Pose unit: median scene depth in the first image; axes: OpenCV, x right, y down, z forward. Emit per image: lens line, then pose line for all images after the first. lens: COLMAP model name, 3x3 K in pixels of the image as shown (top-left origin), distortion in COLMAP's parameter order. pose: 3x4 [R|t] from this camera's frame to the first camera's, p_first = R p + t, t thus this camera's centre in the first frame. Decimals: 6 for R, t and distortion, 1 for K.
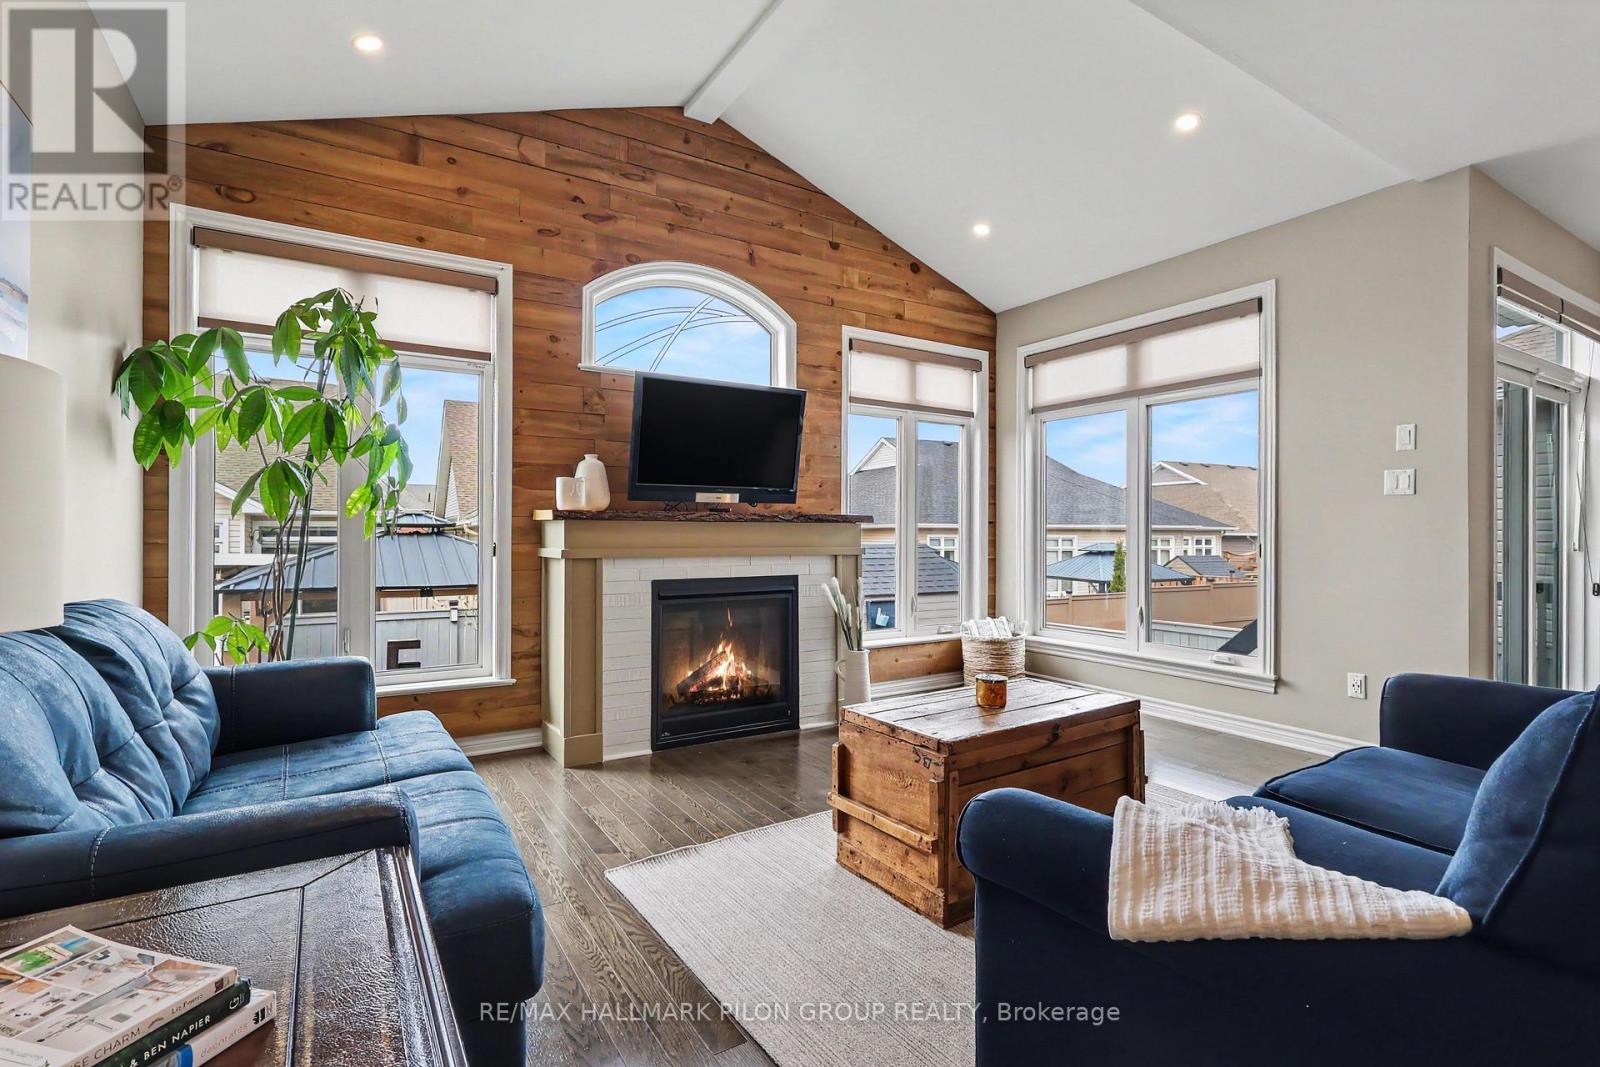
lens RADIAL K [[750.5, 0, 800.2], [0, 750.5, 523.0], [0, 0, 1]] dist [0.002485, -0.000517]
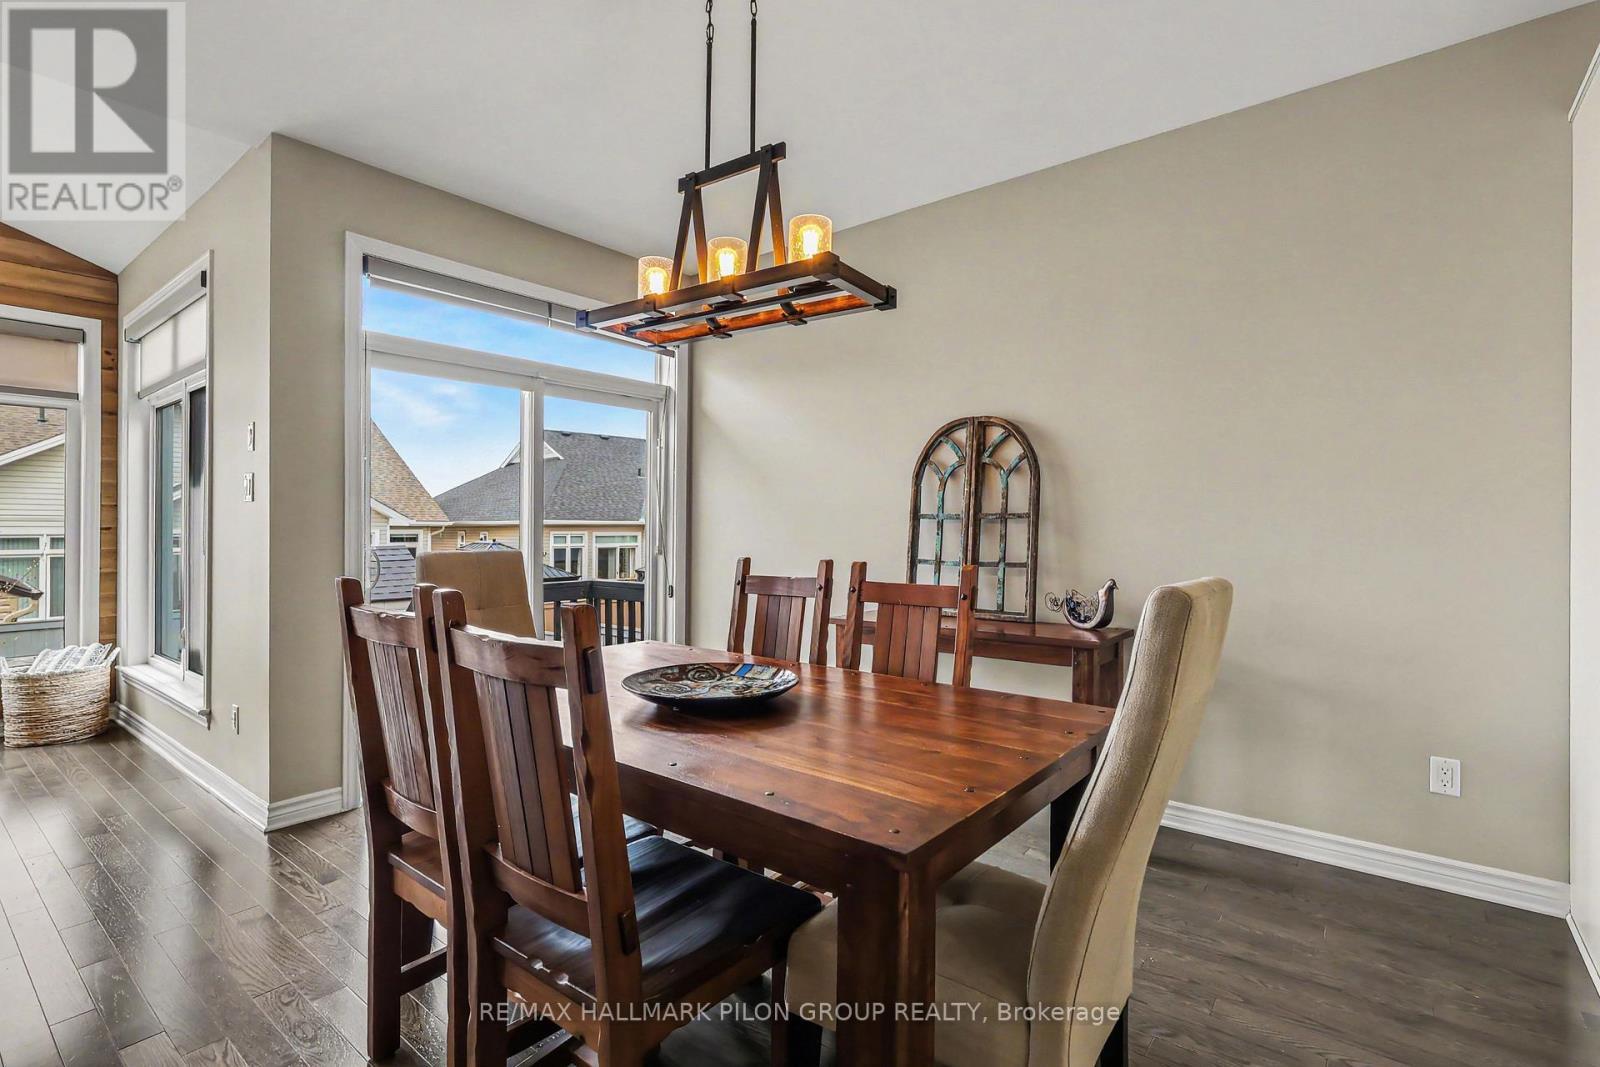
lens RADIAL K [[750.5, 0, 809.0], [0, 750.5, 519.4], [0, 0, 1]] dist [0.002485, -0.000517]
pose [[0.939202, -0.001094, 0.343363, 0.923975], [-0.000019, 0.999995, 0.003238, -0.018654], [-0.343365, -0.003048, 0.939197, -0.046670]]
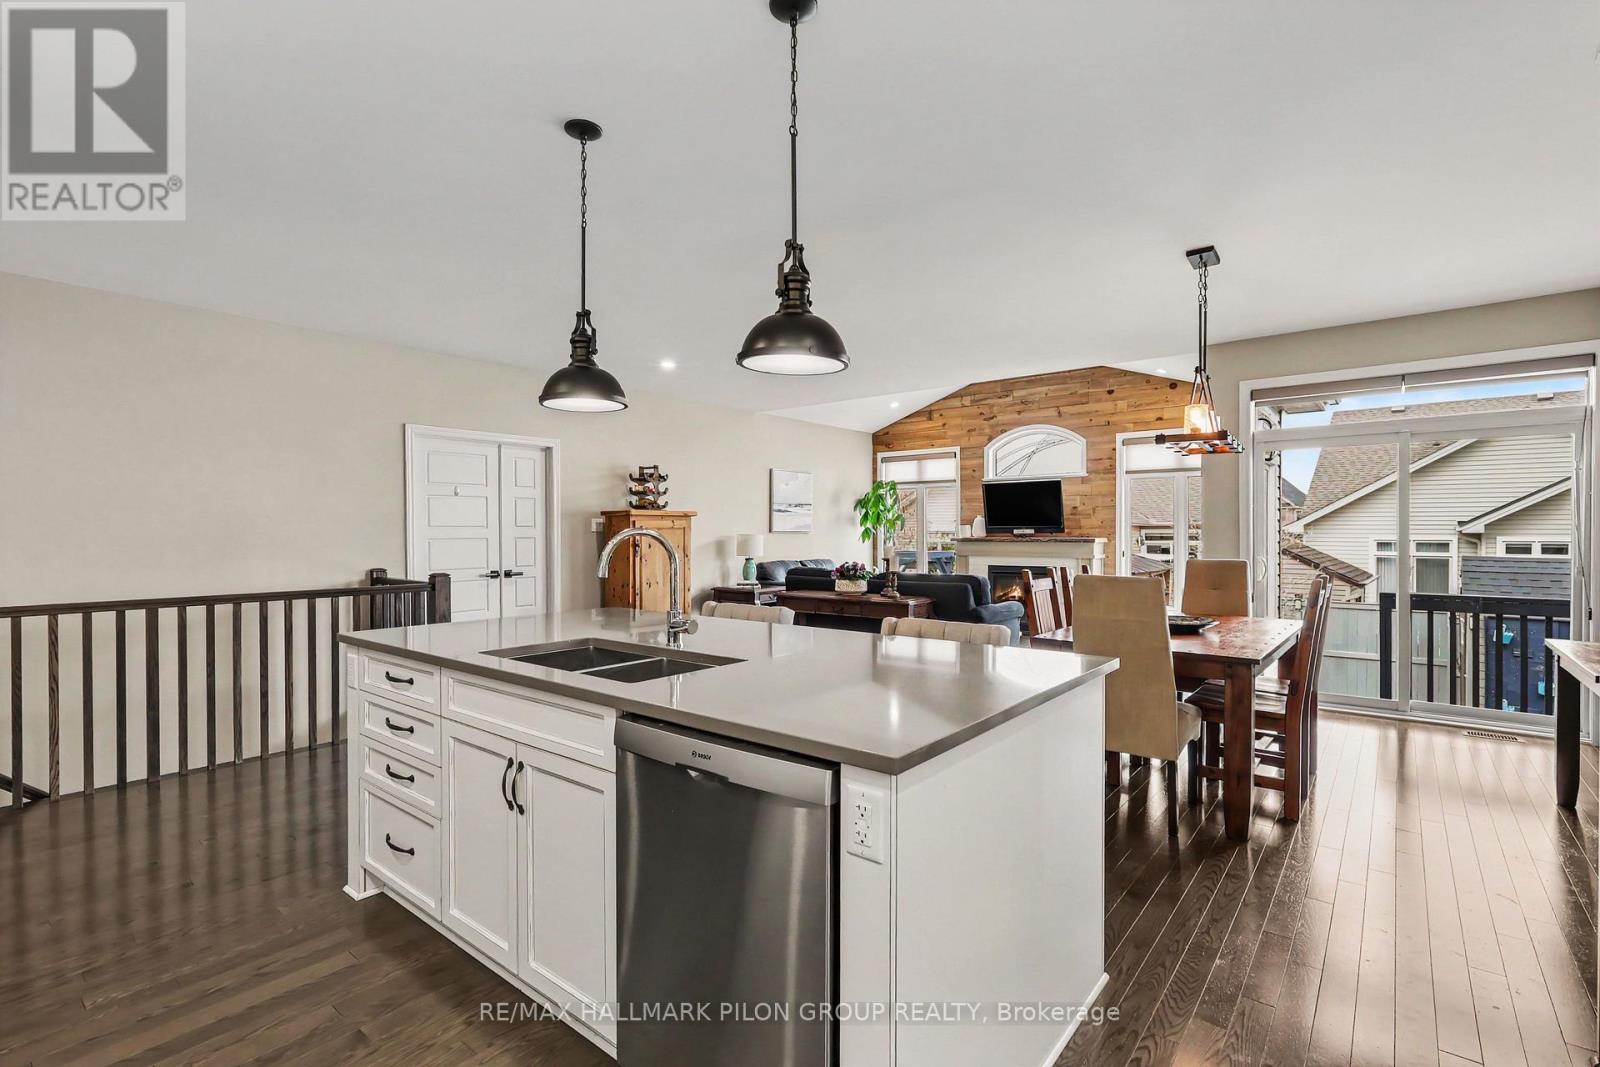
lens RADIAL K [[750.5, 0, 800.7], [0, 750.5, 538.3], [0, 0, 1]] dist [0.002485, -0.000517]
pose [[0.326506, 0.006569, -0.945172, 1.784155], [0.012912, 0.999852, 0.011409, -0.045696], [0.945107, -0.015929, 0.326373, -0.382346]]
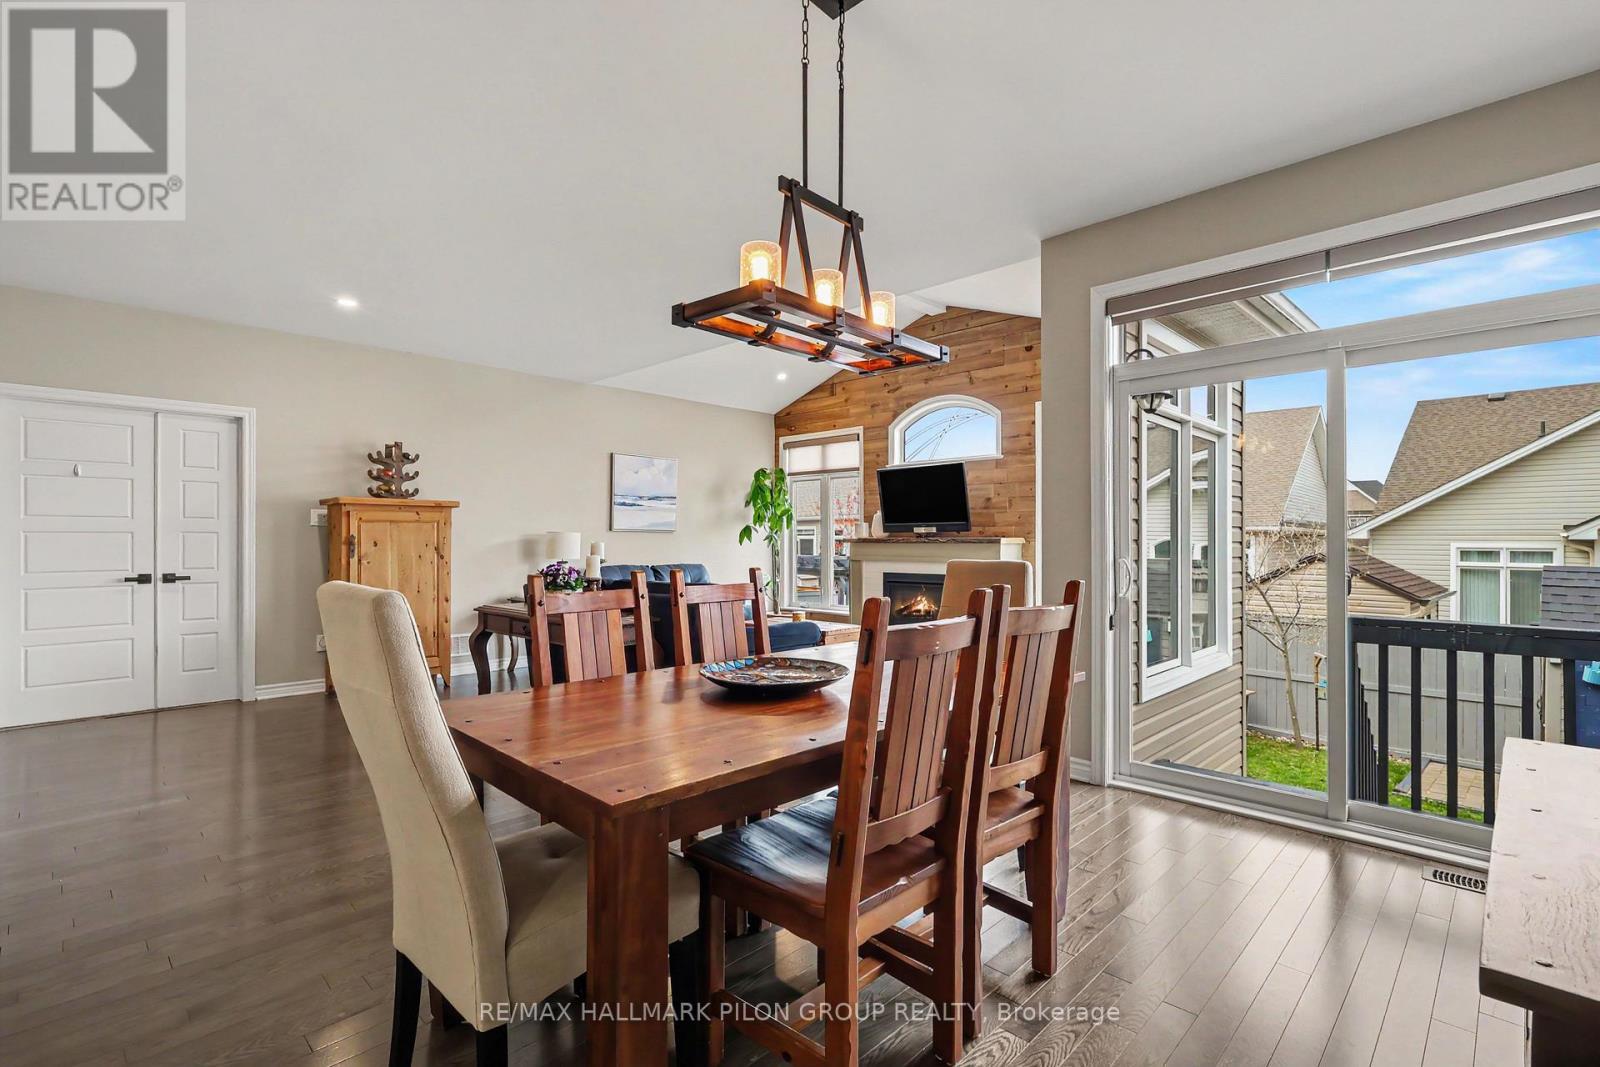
lens RADIAL K [[750.5, 0, 805.7], [0, 750.5, 531.7], [0, 0, 1]] dist [0.002485, -0.000517]
pose [[0.237697, -0.013542, -0.971245, 1.527603], [0.010602, 0.999879, -0.011347, -0.011162], [0.971281, -0.007600, 0.237812, 0.284583]]
